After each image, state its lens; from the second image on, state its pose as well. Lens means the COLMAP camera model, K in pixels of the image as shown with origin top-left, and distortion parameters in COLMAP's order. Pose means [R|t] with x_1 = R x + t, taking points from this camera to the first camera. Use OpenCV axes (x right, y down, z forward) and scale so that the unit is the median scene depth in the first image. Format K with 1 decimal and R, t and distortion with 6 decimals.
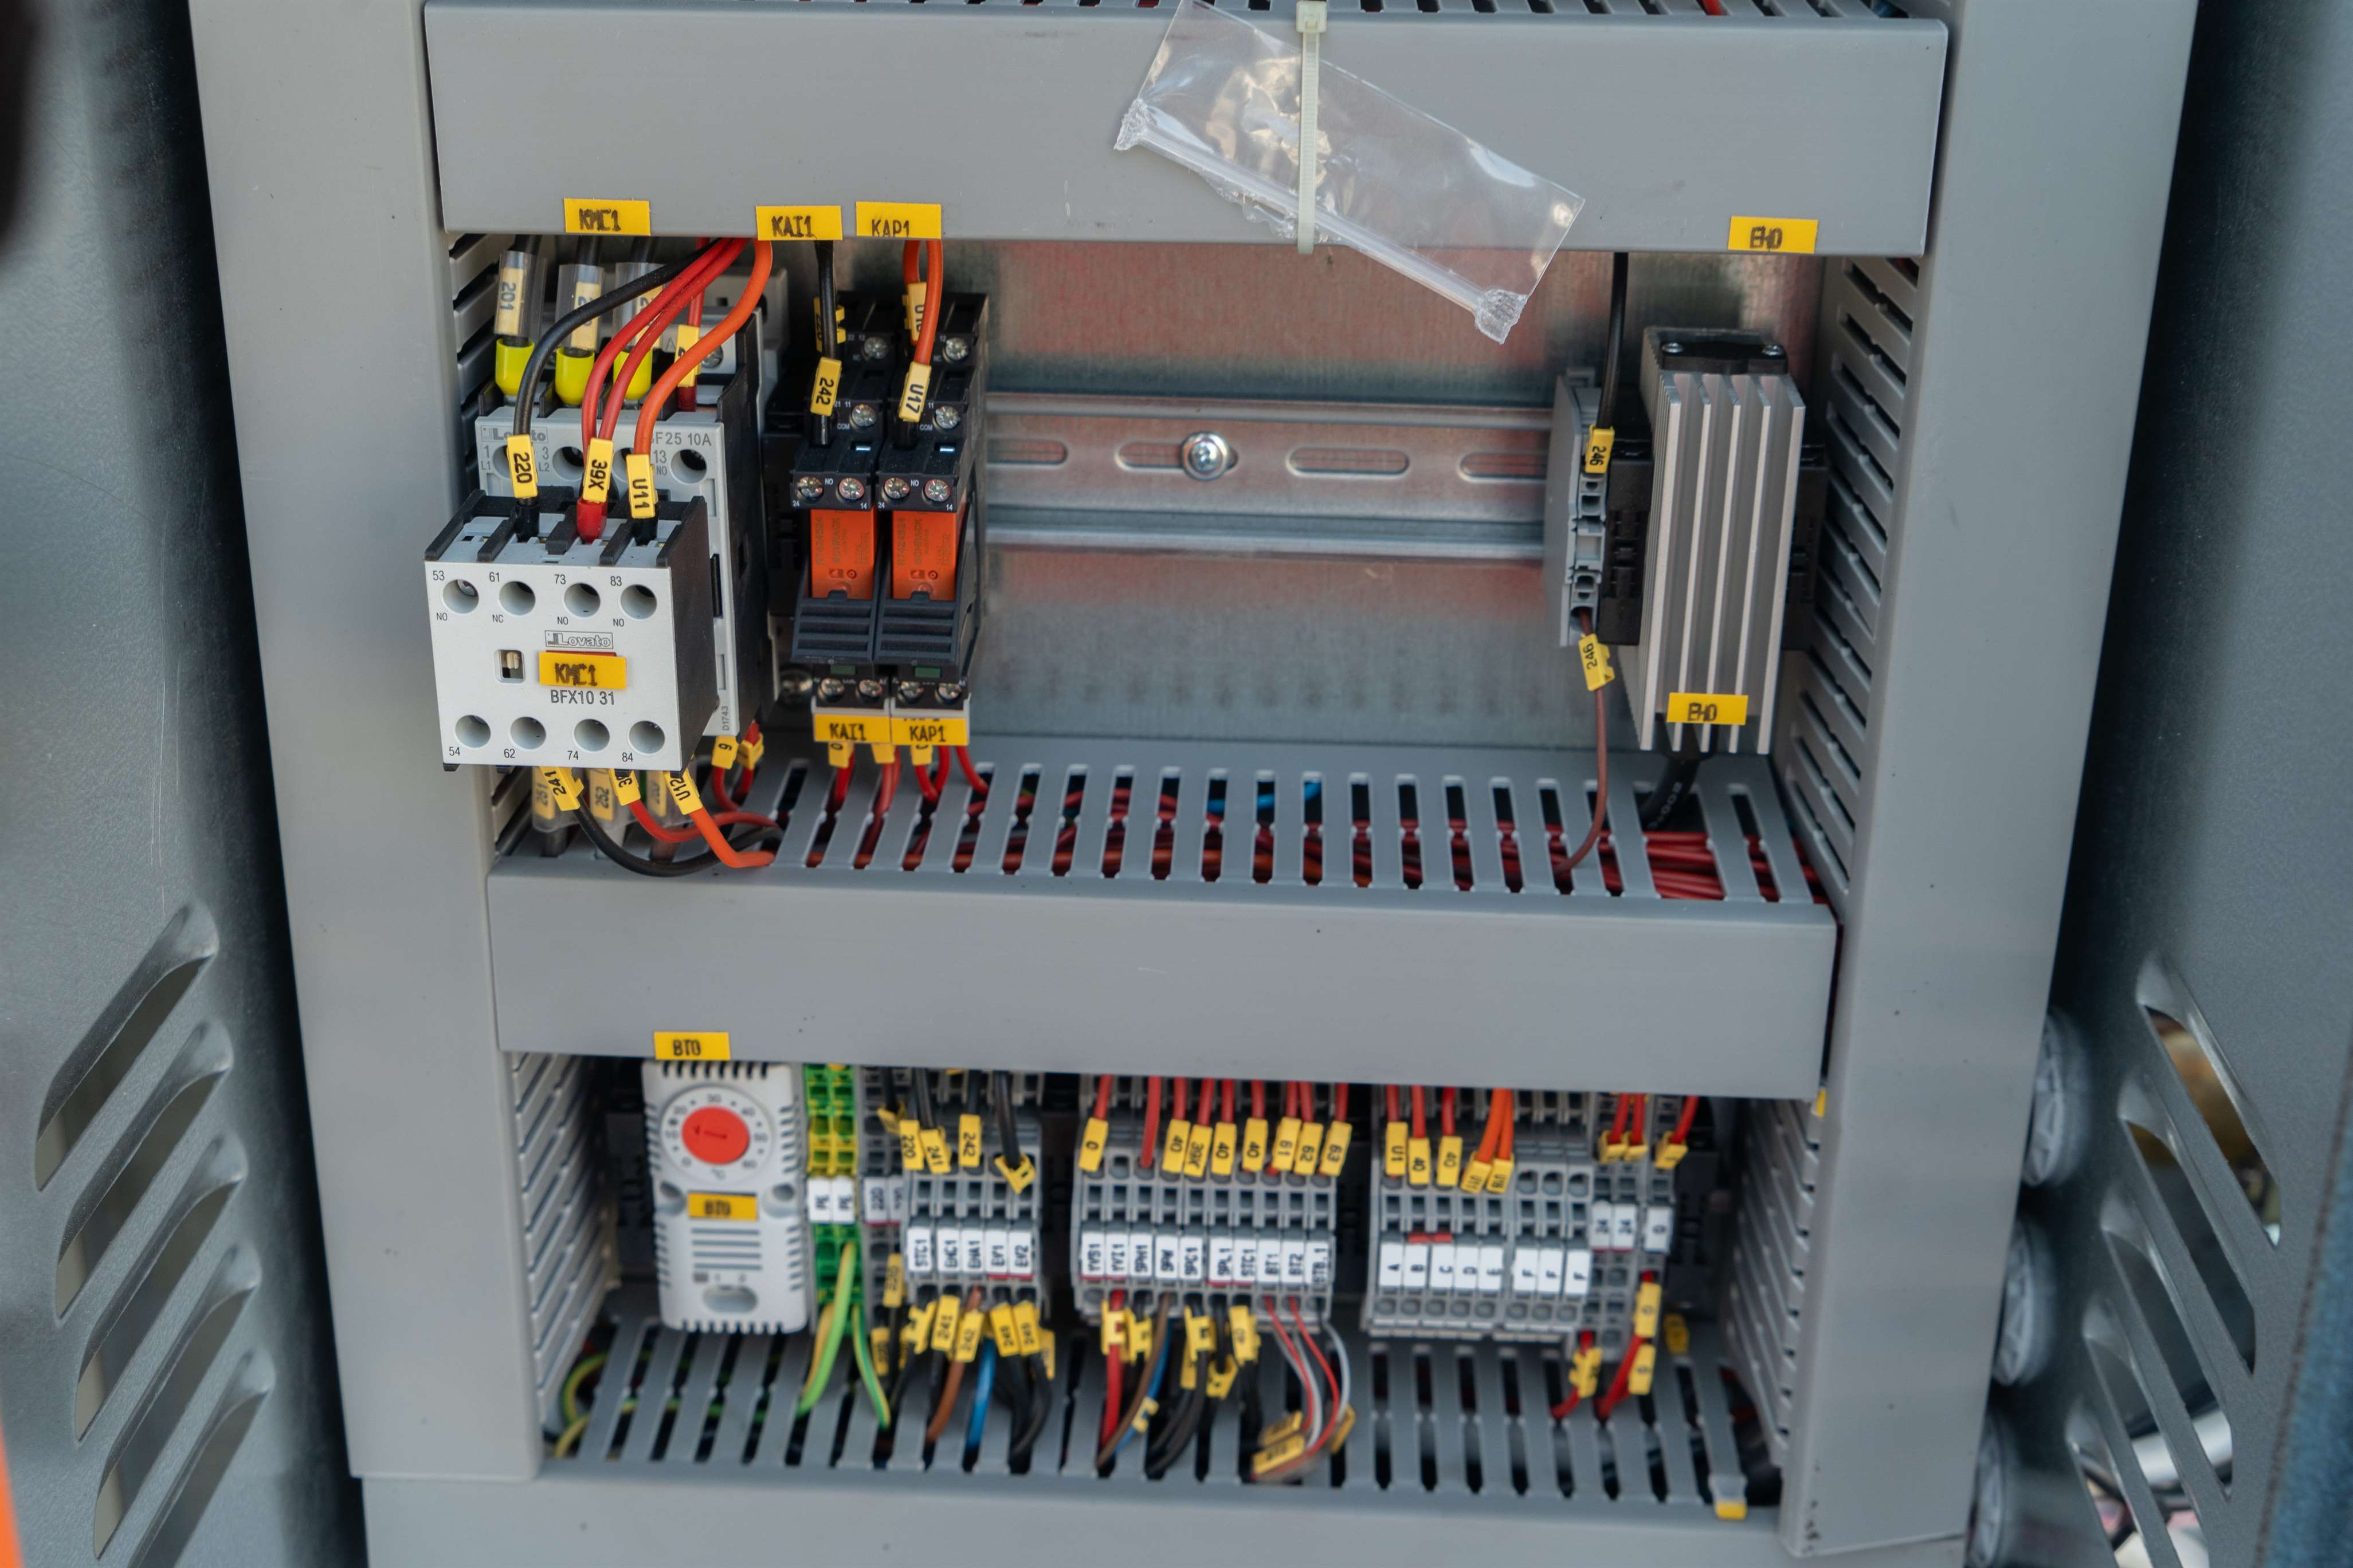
lens RADIAL K [[3035.2, 0, 1176.5], [0, 3035.2, 784.0], [0, 0, 1]] dist [0.029836, 0.047146]
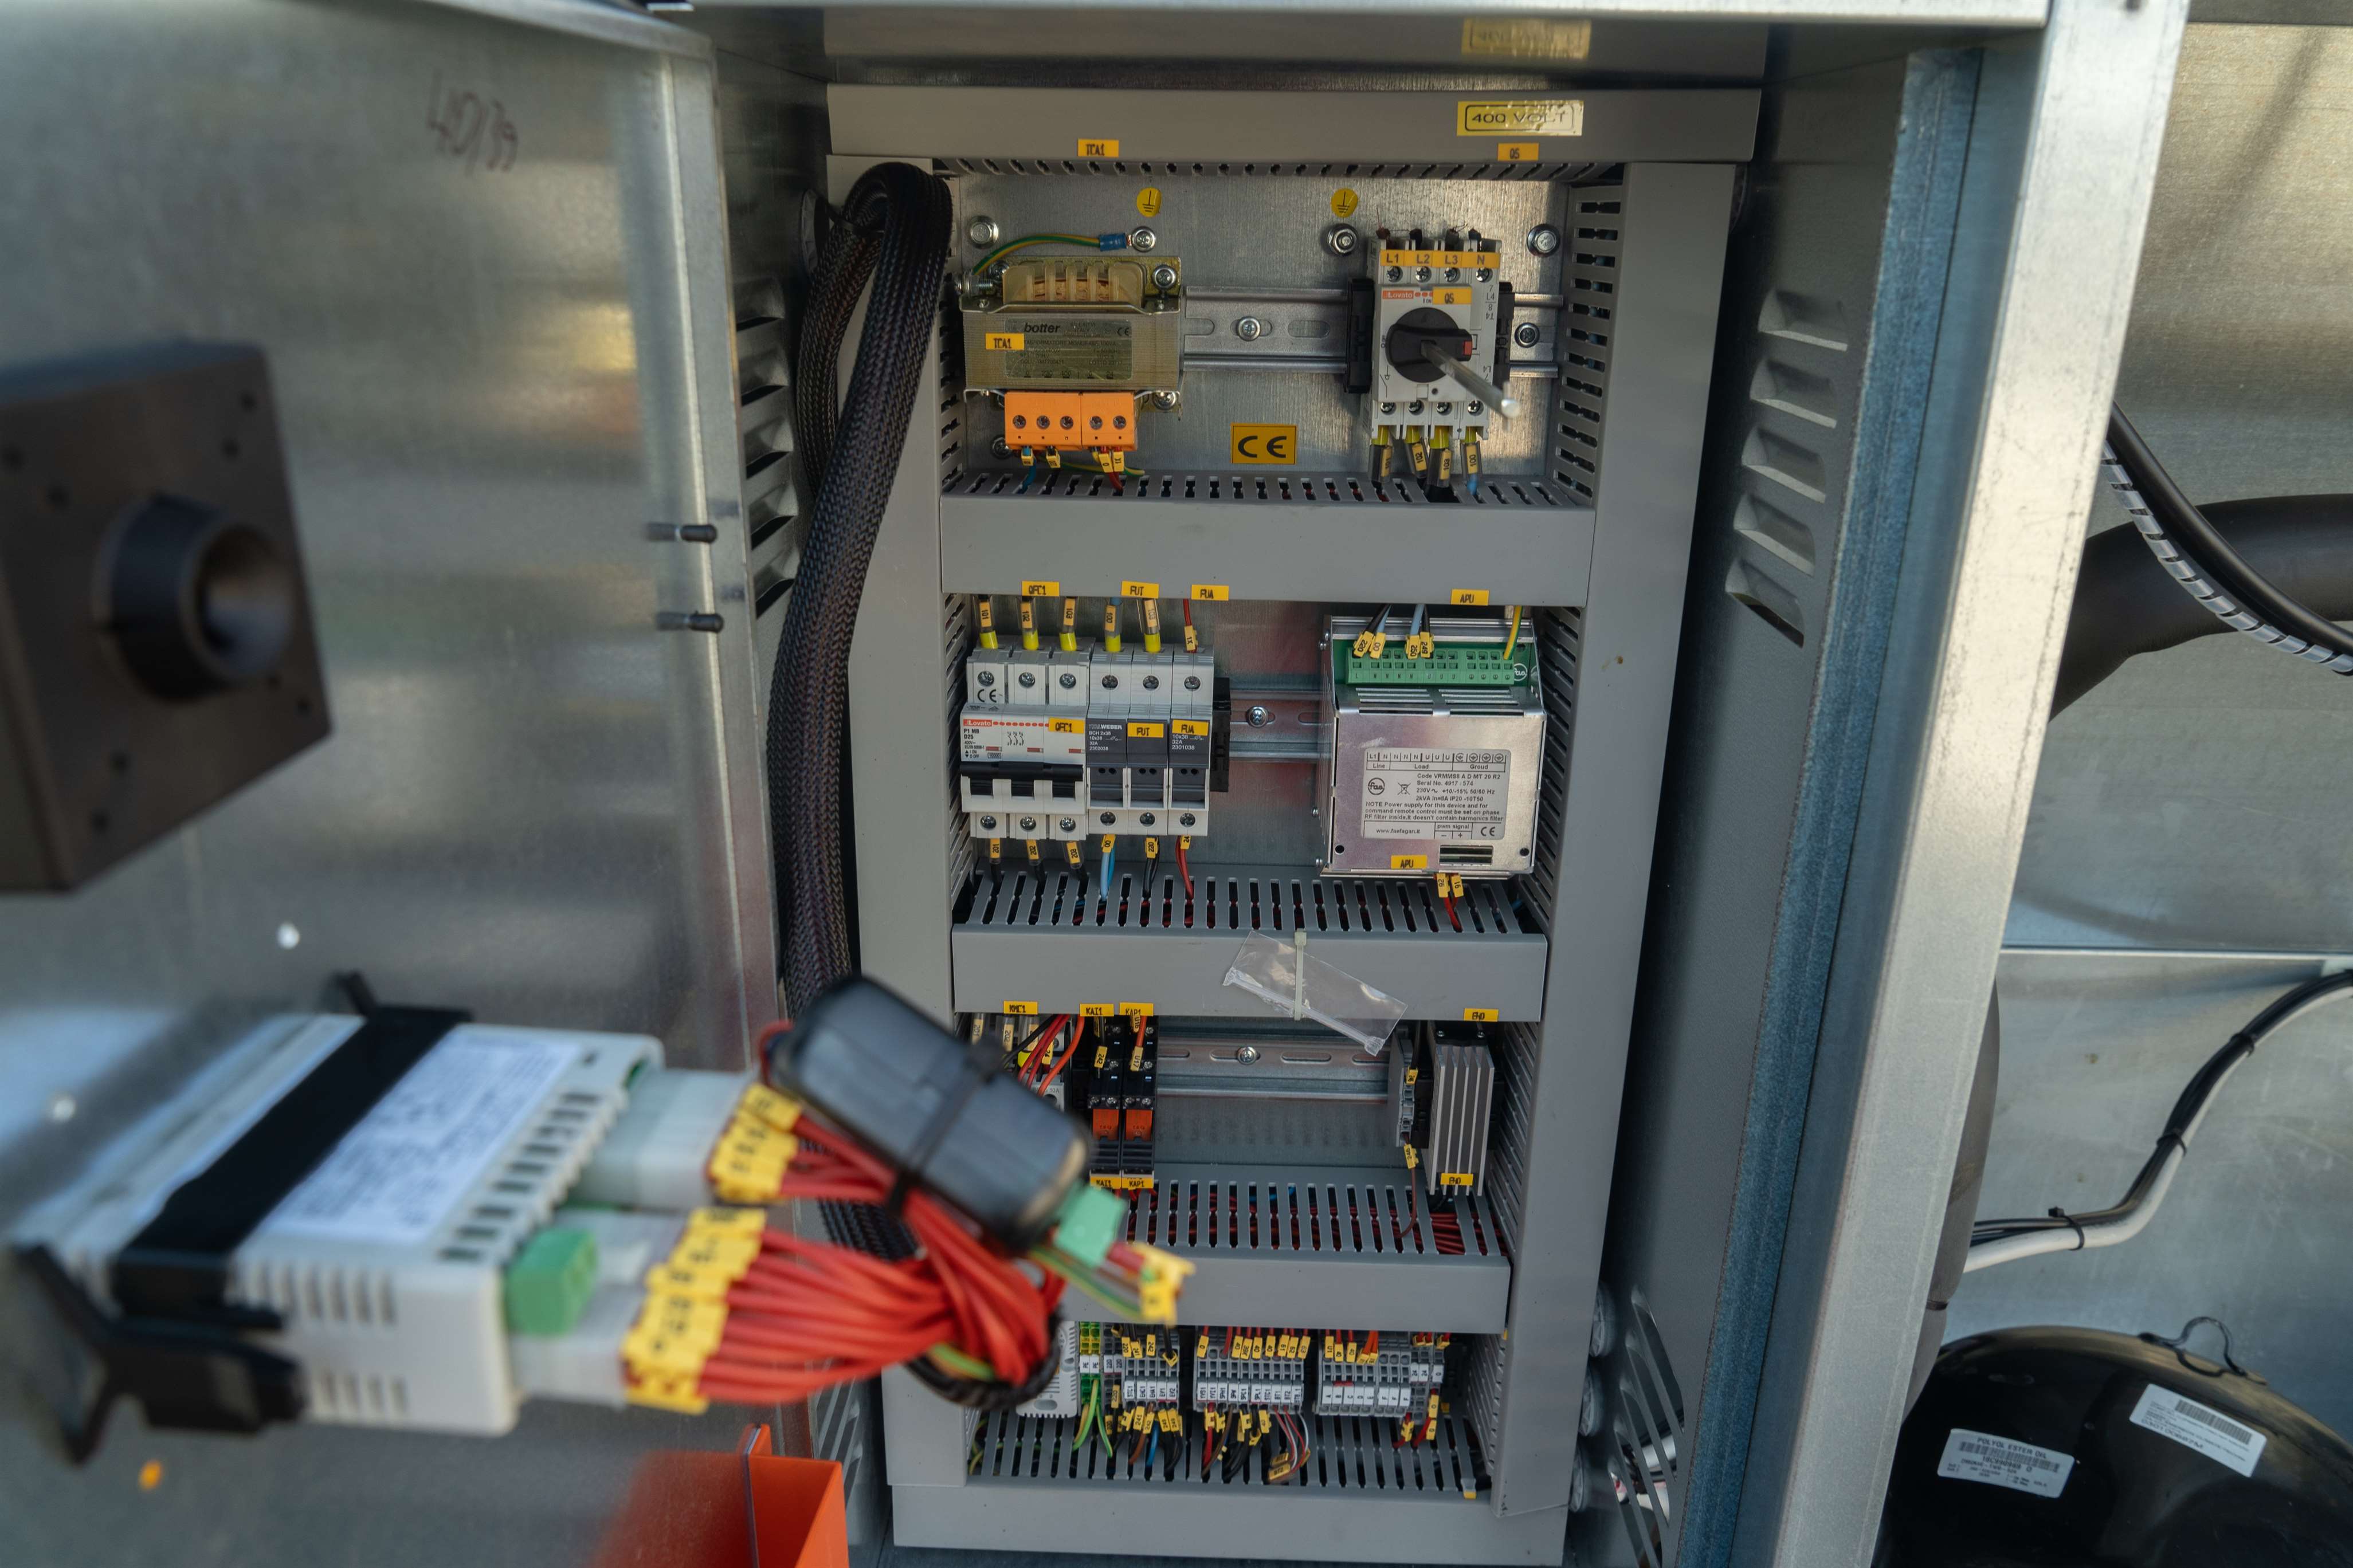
lens RADIAL K [[1633.2, 0, 1176.5], [0, 1633.2, 784.0], [0, 0, 1]] dist [-0.011115, 0.000762]
pose [[0.999876, -0.004439, 0.015111, -0.064907], [0.005430, 0.997791, -0.066212, -0.236197], [-0.014784, 0.066285, 0.997691, -0.307773]]
